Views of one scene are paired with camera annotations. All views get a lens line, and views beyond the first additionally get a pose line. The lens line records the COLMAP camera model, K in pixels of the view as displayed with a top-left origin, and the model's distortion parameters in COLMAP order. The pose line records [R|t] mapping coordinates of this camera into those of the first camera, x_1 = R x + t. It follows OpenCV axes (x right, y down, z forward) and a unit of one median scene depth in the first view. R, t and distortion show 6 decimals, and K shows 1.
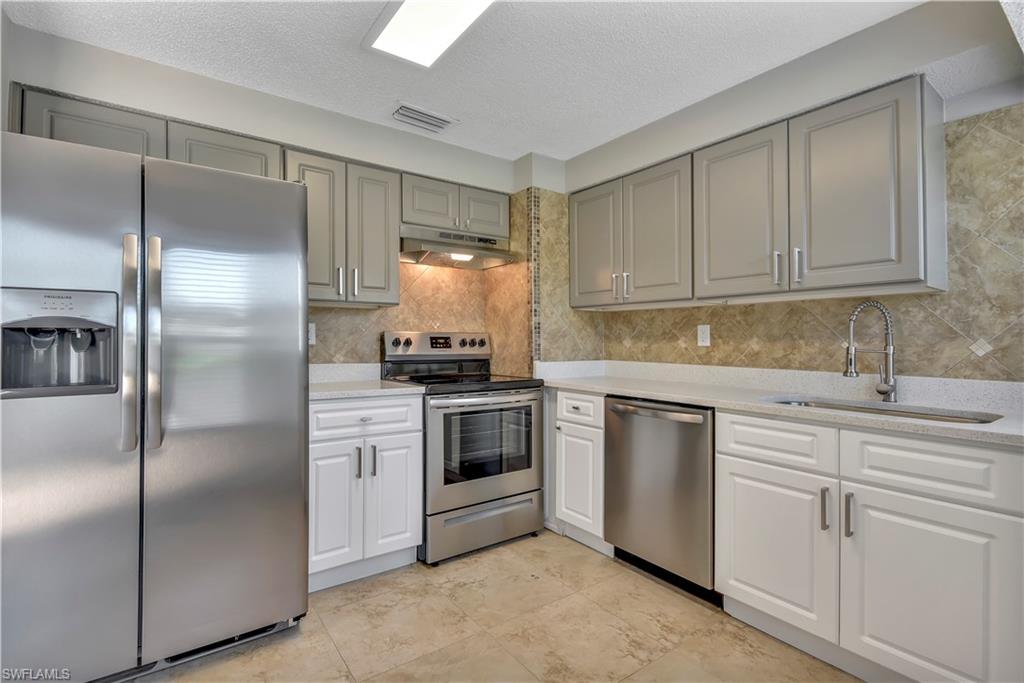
lens RADIAL K [[482.7, 0, 513.8], [0, 482.7, 333.0], [0, 0, 1]] dist [0.004992, -0.000069]
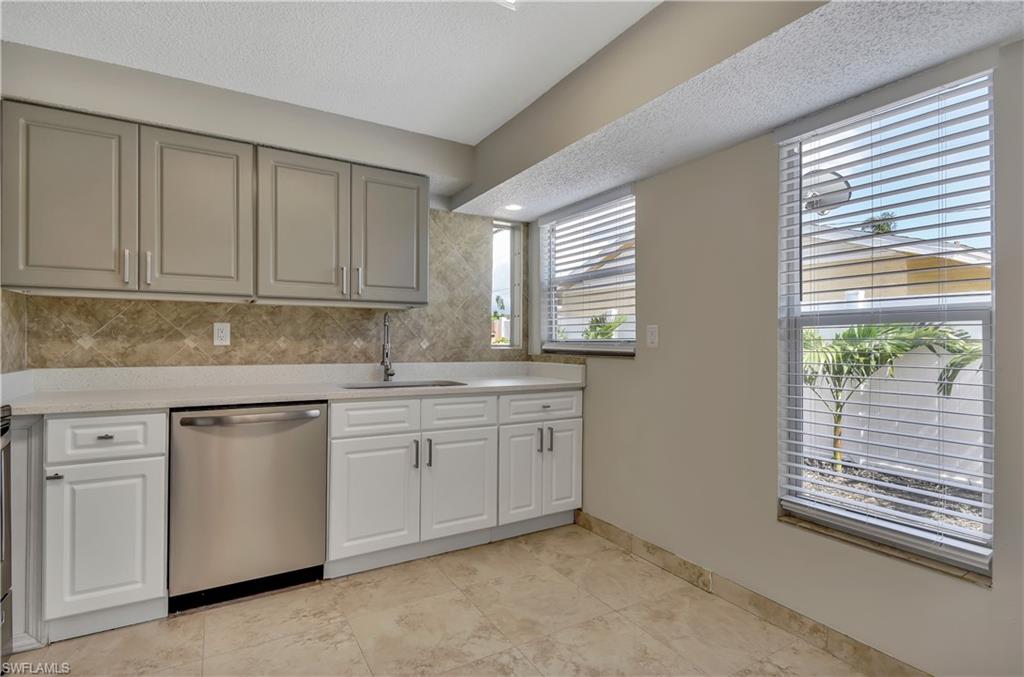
lens RADIAL K [[496.8, 0, 505.0], [0, 496.8, 339.6], [0, 0, 1]] dist [0.005575, 0.000065]
pose [[0.105385, -0.002293, 0.994429, -0.540946], [-0.018658, 0.999817, 0.004283, 0.001699], [-0.994256, -0.019006, 0.105323, 0.374367]]
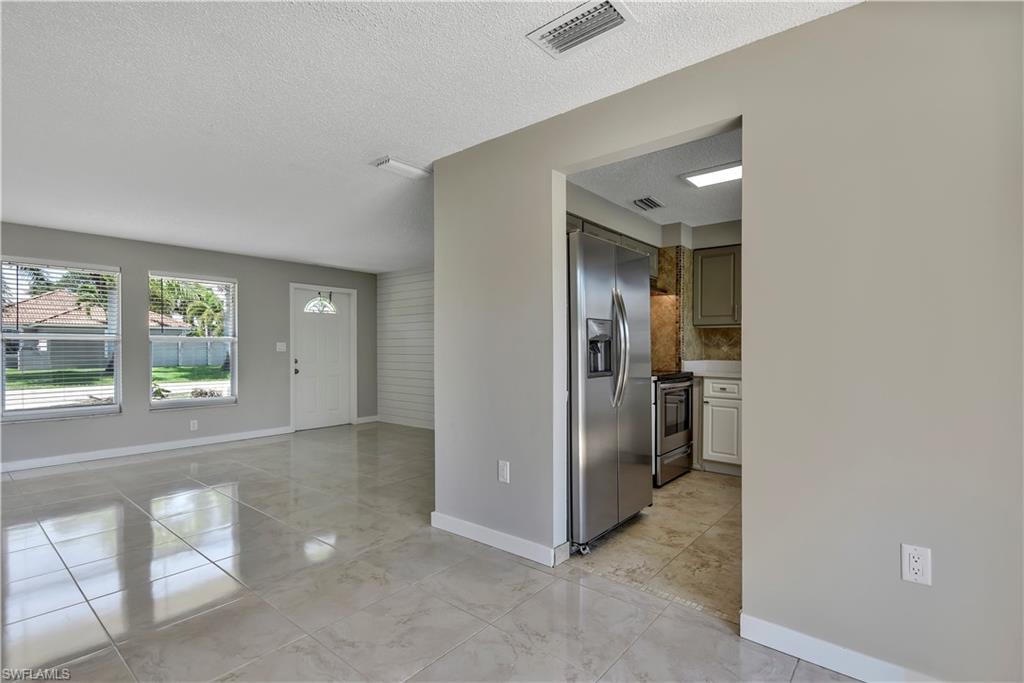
lens RADIAL K [[482.7, 0, 510.6], [0, 482.7, 355.3], [0, 0, 1]] dist [0.004992, -0.000069]
pose [[0.970836, -0.005164, 0.239688, -0.986155], [-0.002132, 0.999542, 0.030172, -0.004065], [-0.239734, -0.029803, 0.970381, -0.409490]]
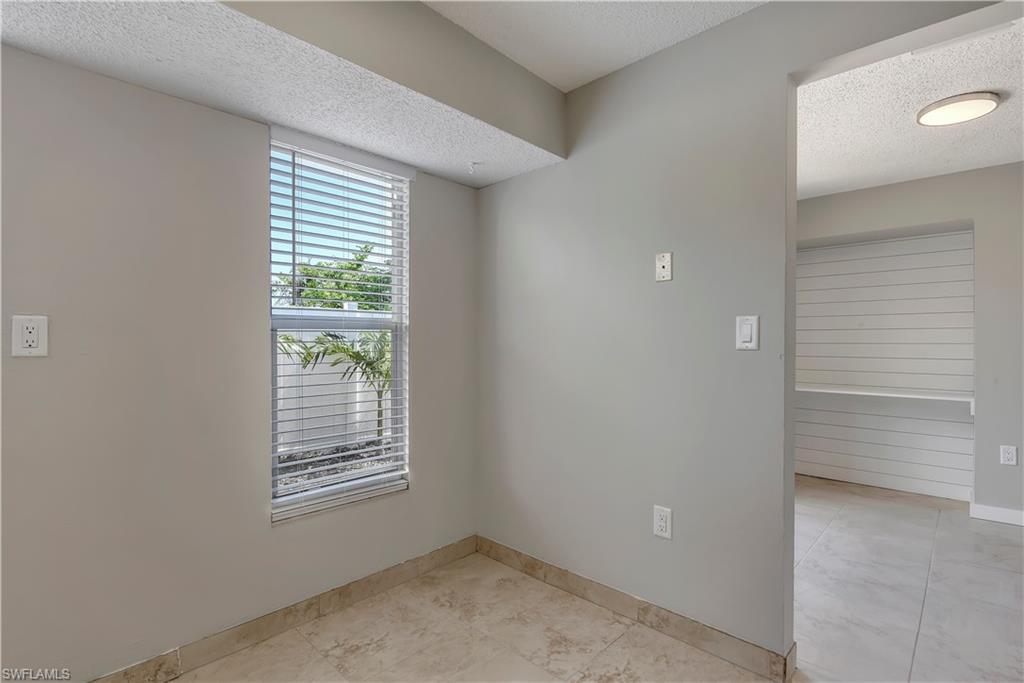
lens RADIAL K [[487.9, 0, 513.9], [0, 487.9, 343.6], [0, 0, 1]] dist [0.000643, 0.000333]
pose [[-0.982661, -0.003760, -0.185372, 0.059964], [-0.000352, 0.999830, -0.018409, 0.013856], [0.185410, -0.018024, -0.982496, 0.831770]]
